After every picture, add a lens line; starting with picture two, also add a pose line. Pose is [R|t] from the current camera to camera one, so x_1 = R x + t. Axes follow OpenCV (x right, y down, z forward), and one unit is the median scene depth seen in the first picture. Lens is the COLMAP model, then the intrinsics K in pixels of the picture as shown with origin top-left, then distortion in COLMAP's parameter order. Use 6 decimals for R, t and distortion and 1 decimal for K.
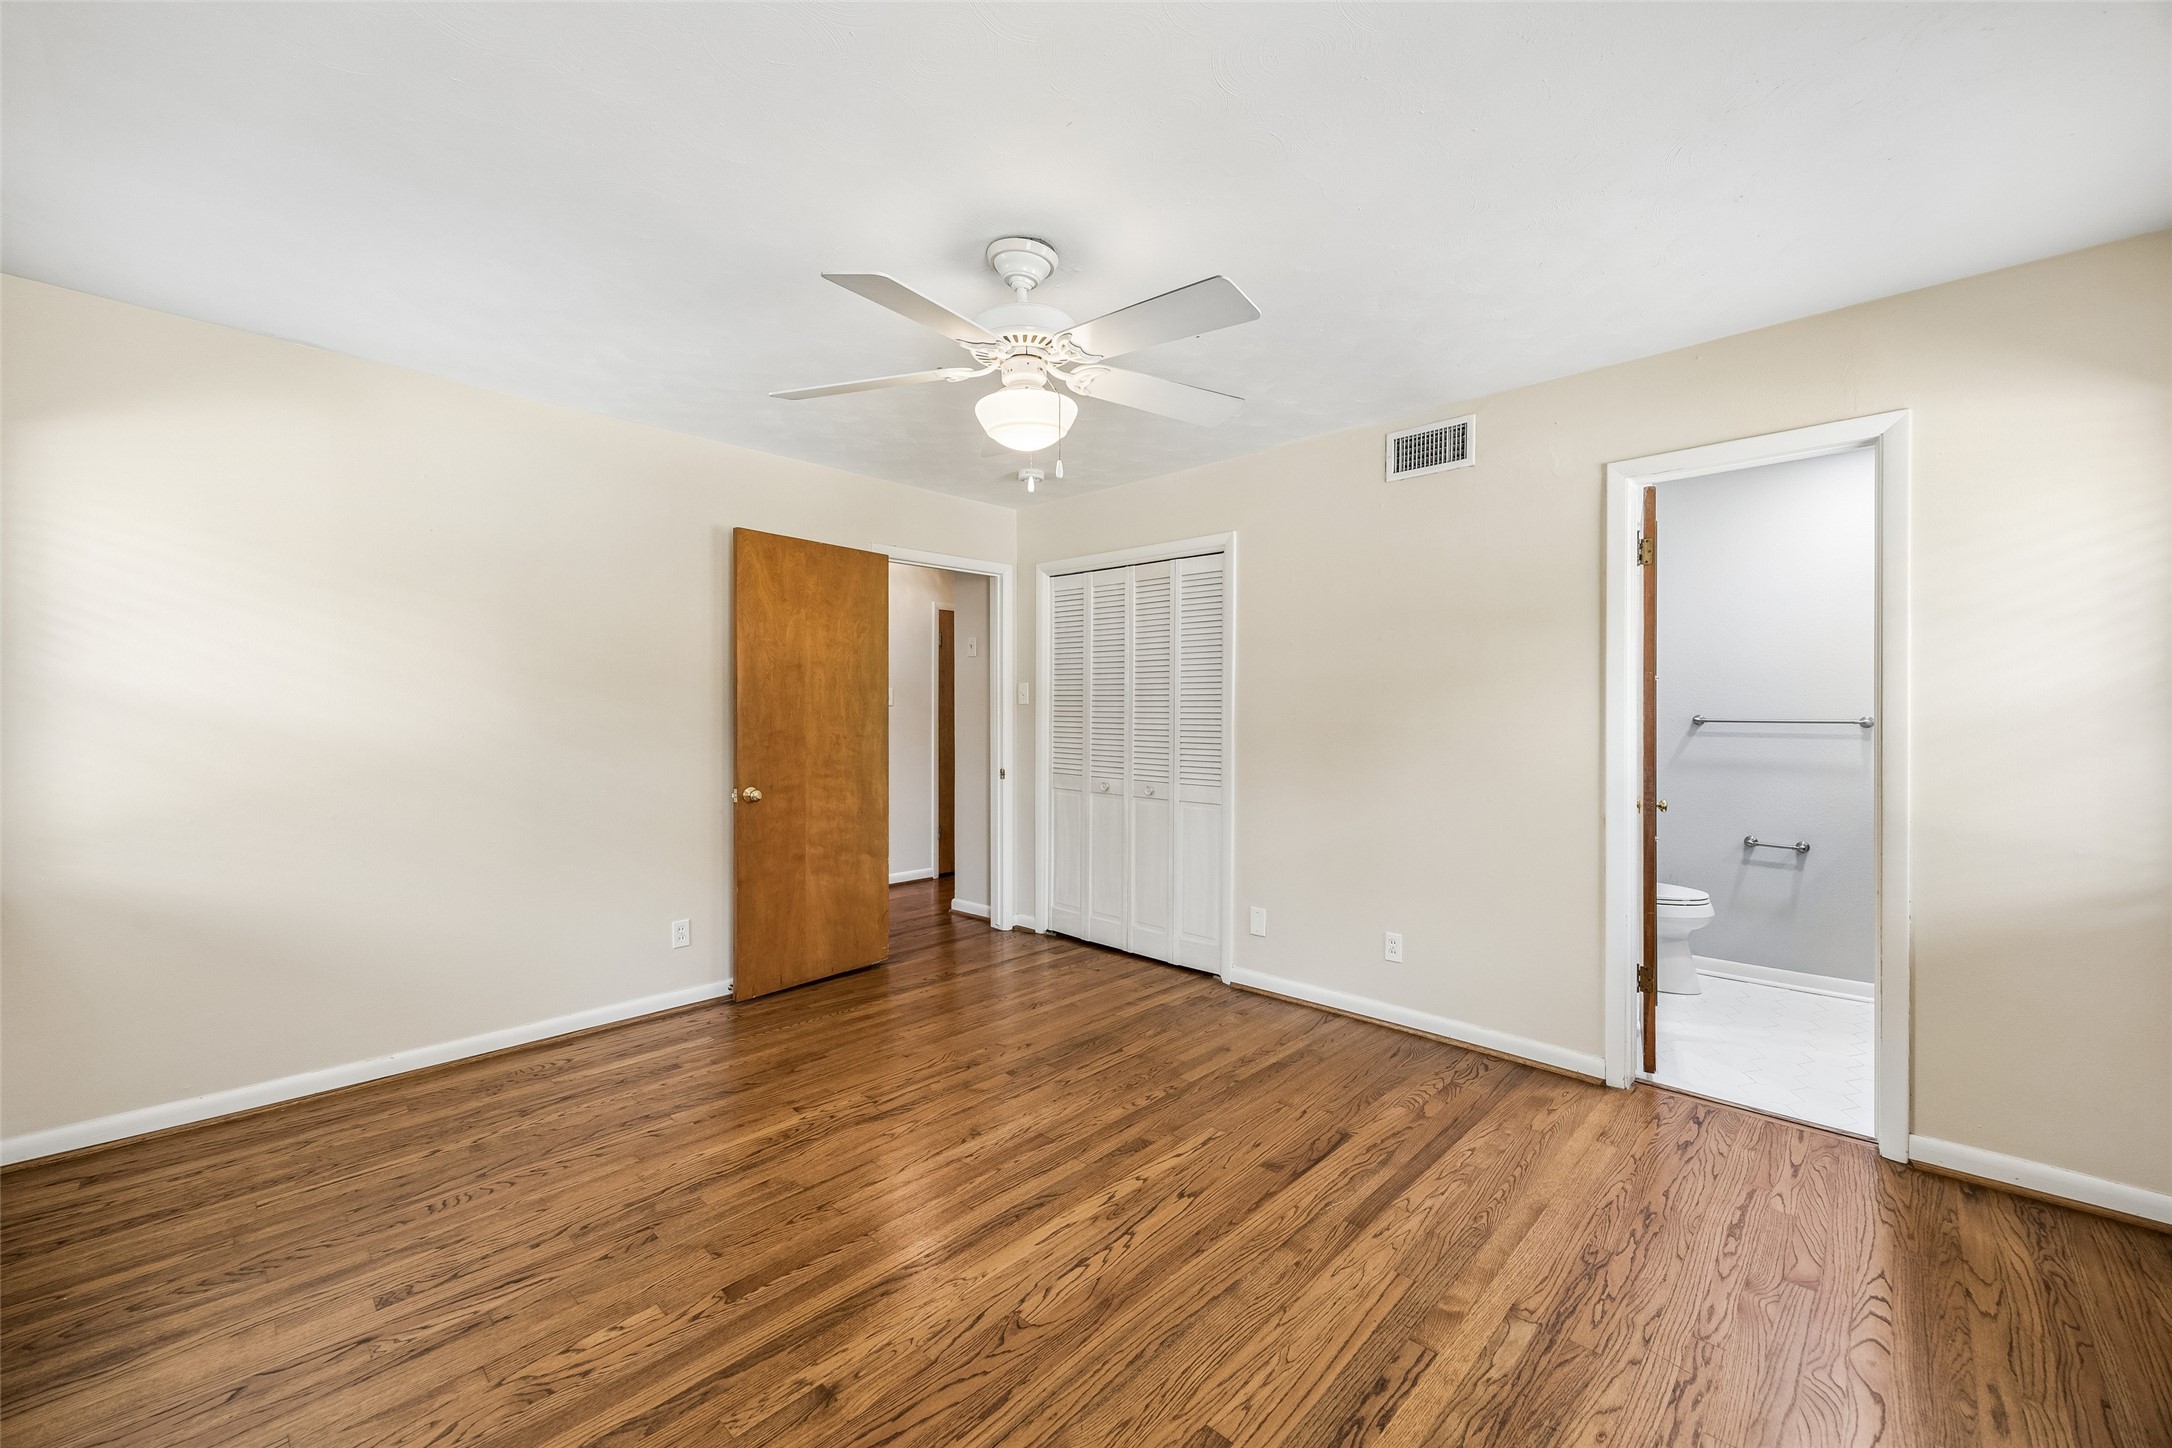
lens RADIAL K [[829.2, 0, 1086.1], [0, 829.2, 716.8], [0, 0, 1]] dist [-0.005363, 0.000121]
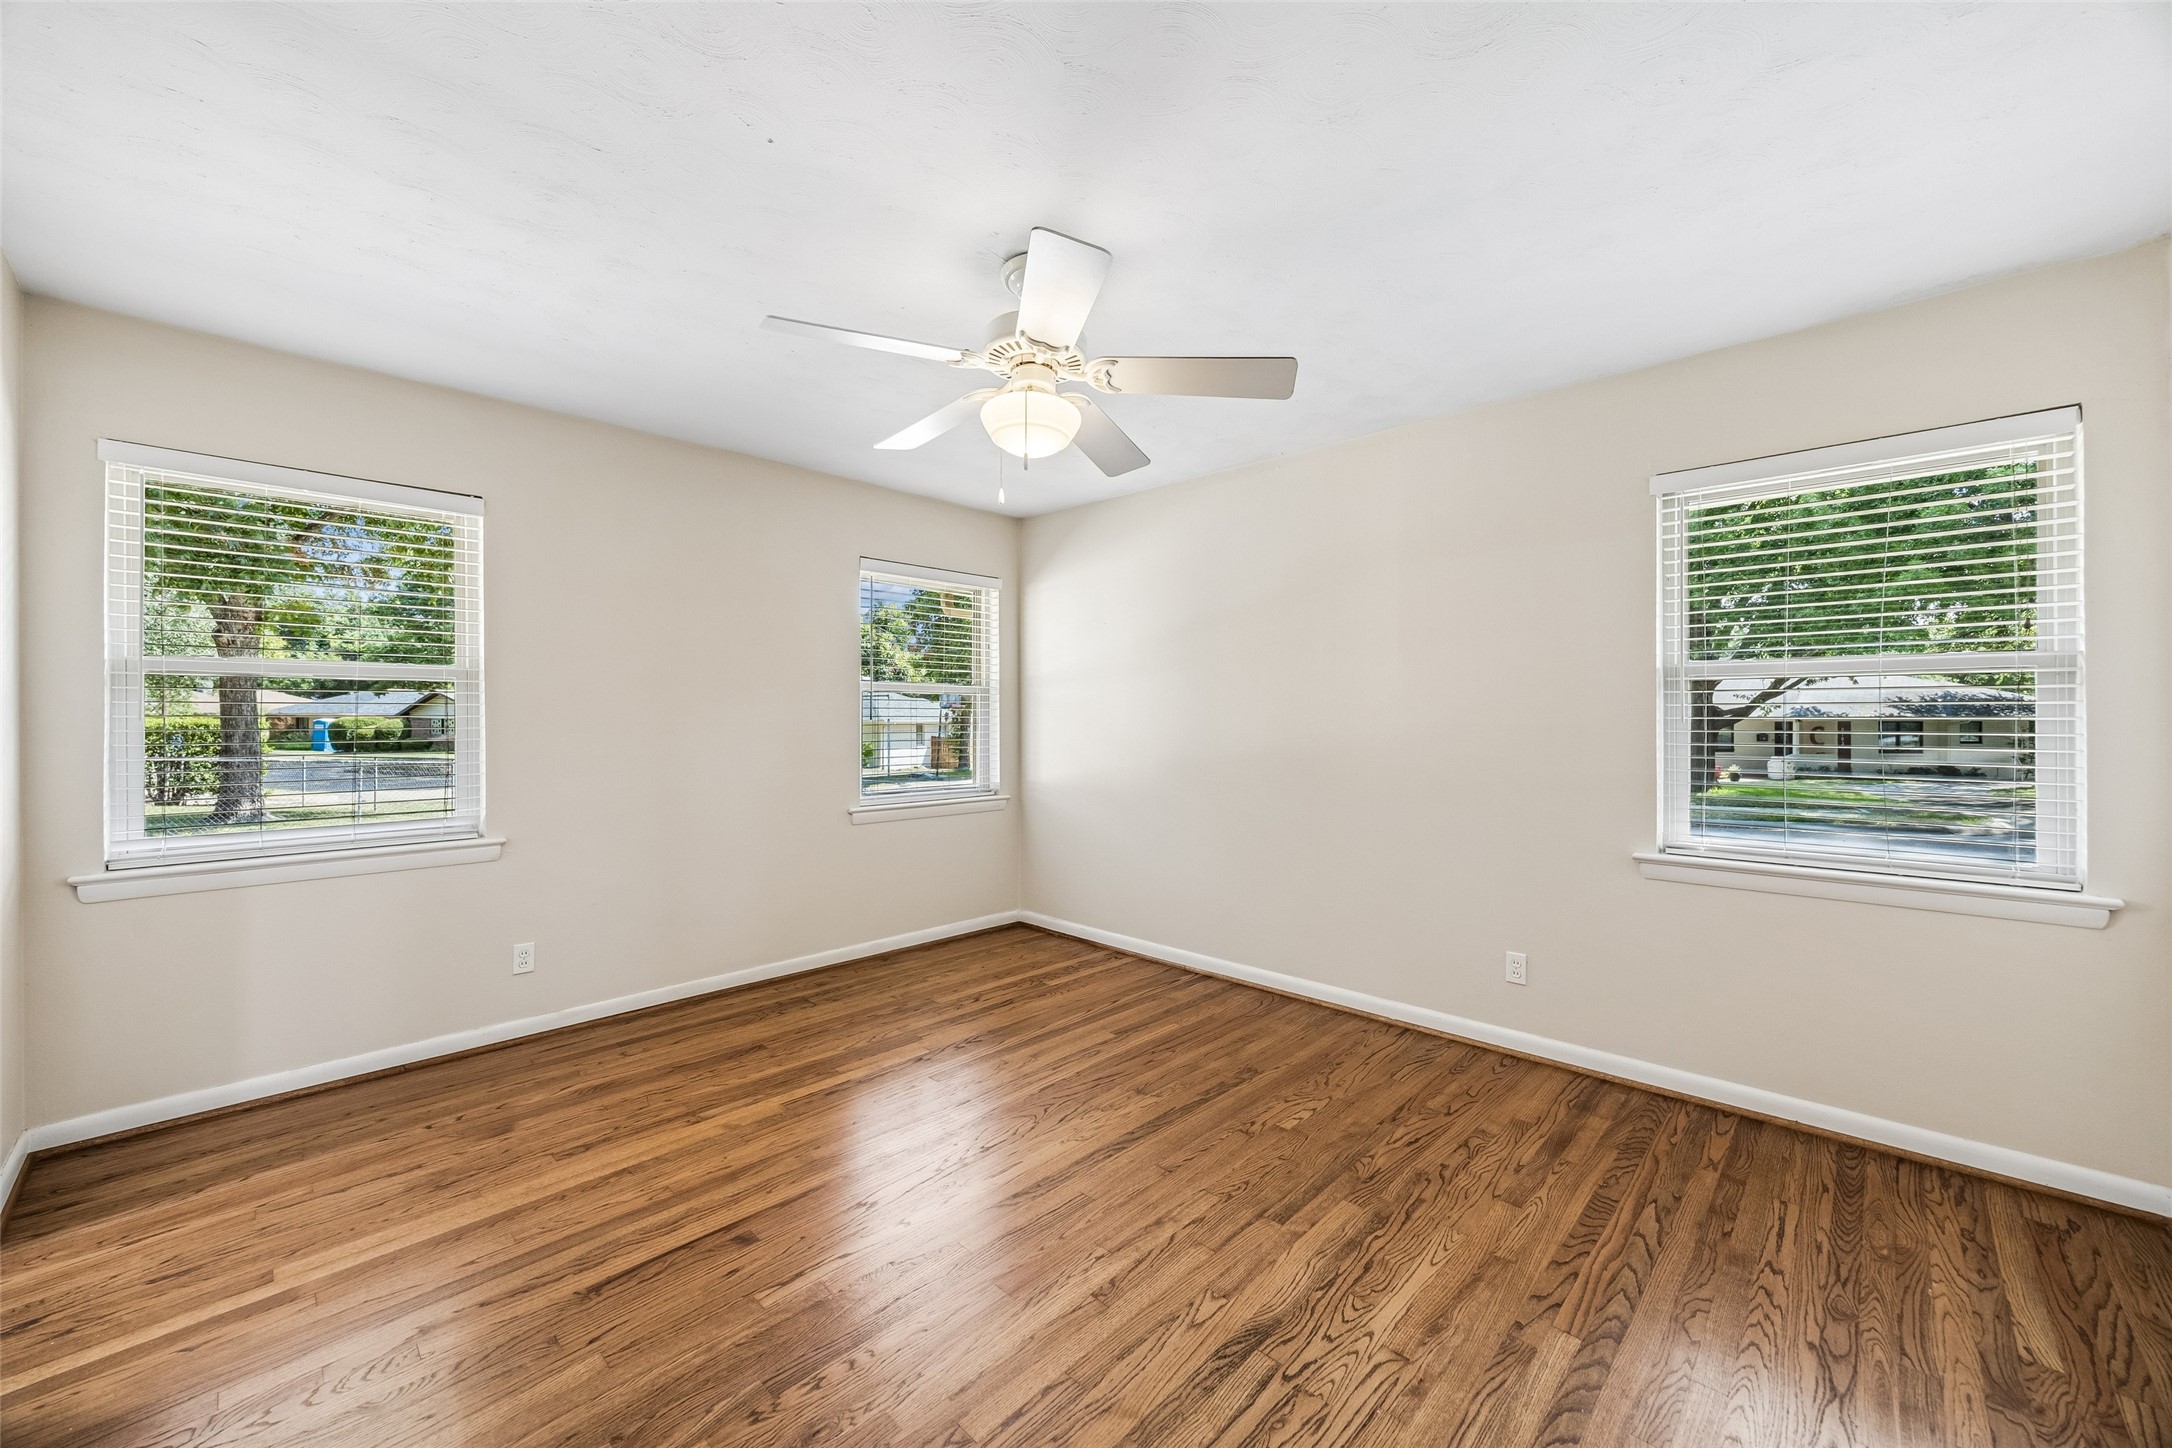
lens RADIAL K [[829.2, 0, 1086.1], [0, 829.2, 716.8], [0, 0, 1]] dist [-0.005363, 0.000121]
pose [[-0.999980, -0.002083, 0.005903, -0.141993], [-0.002068, 0.999995, 0.002589, -0.005276], [-0.005908, 0.002577, -0.999979, 1.956578]]
